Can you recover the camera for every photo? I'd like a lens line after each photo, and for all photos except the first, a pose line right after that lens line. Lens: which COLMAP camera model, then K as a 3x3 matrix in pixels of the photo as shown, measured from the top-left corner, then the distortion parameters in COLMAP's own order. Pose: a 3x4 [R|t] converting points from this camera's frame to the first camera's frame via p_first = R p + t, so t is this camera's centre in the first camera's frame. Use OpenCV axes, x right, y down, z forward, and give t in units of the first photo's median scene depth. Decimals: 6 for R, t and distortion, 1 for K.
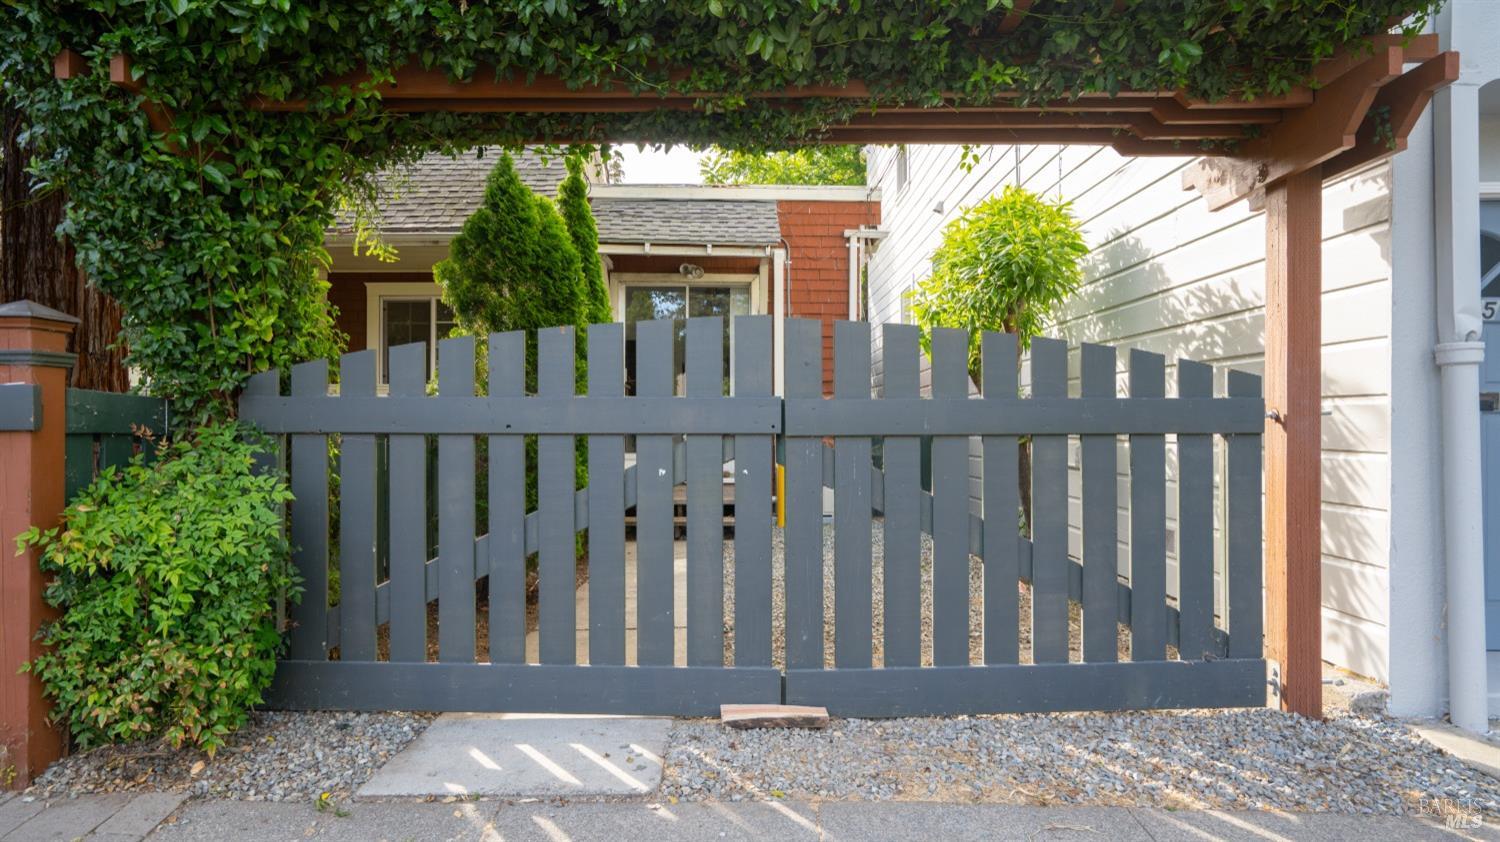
lens RADIAL K [[922.9, 0, 756.2], [0, 922.9, 417.0], [0, 0, 1]] dist [-0.022151, 0.011656]
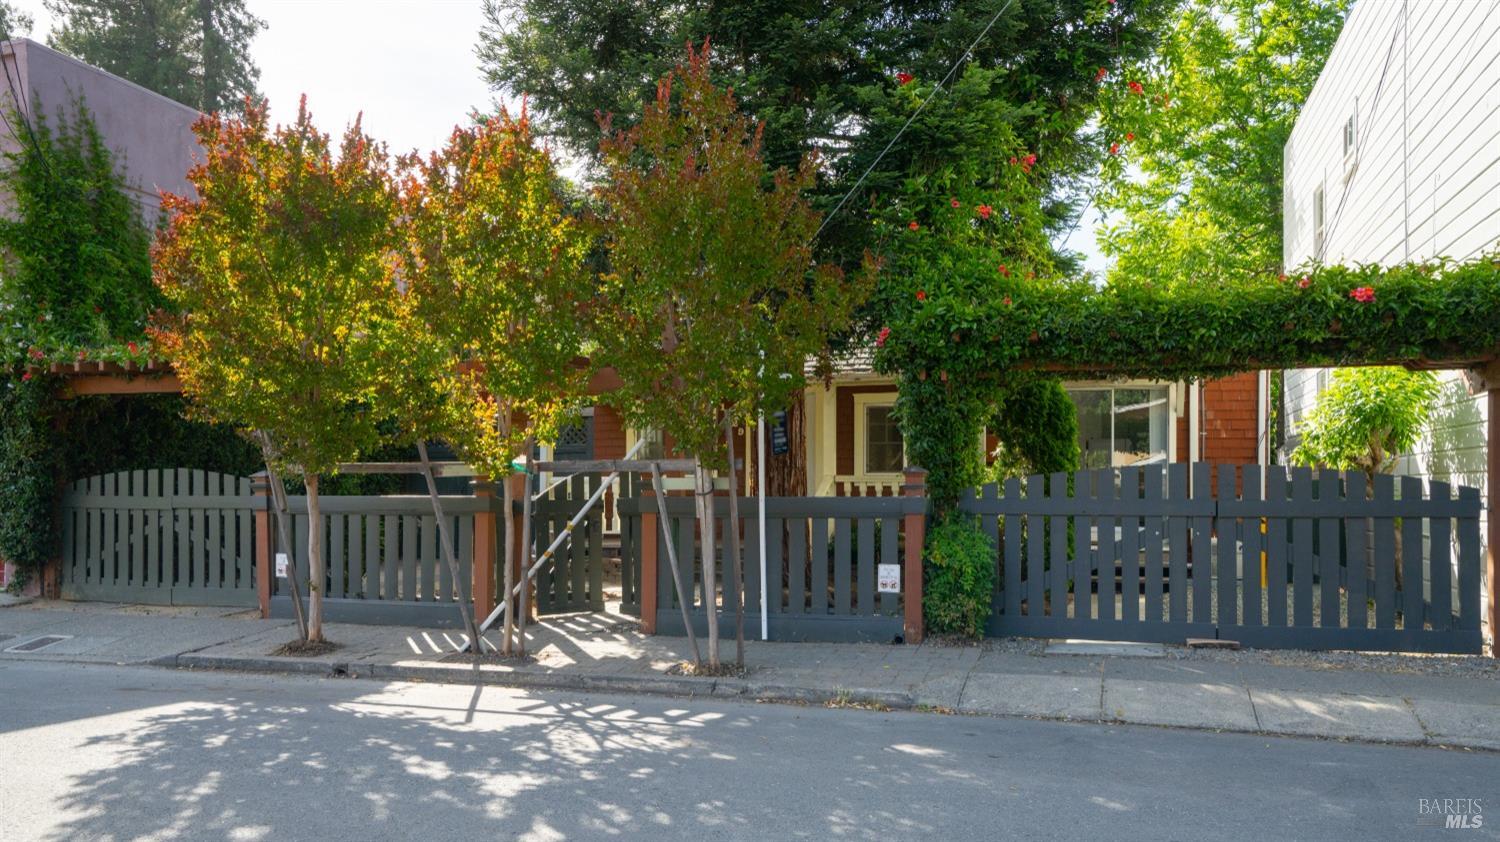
lens RADIAL K [[1213.6, 0, 721.7], [0, 1213.6, 488.6], [0, 0, 1]] dist [0.015109, 0.027272]
pose [[0.948469, -0.000244, -0.316870, -0.173130], [0.002244, 0.999980, 0.005945, -0.068273], [0.316862, -0.006349, 0.948450, -2.141541]]
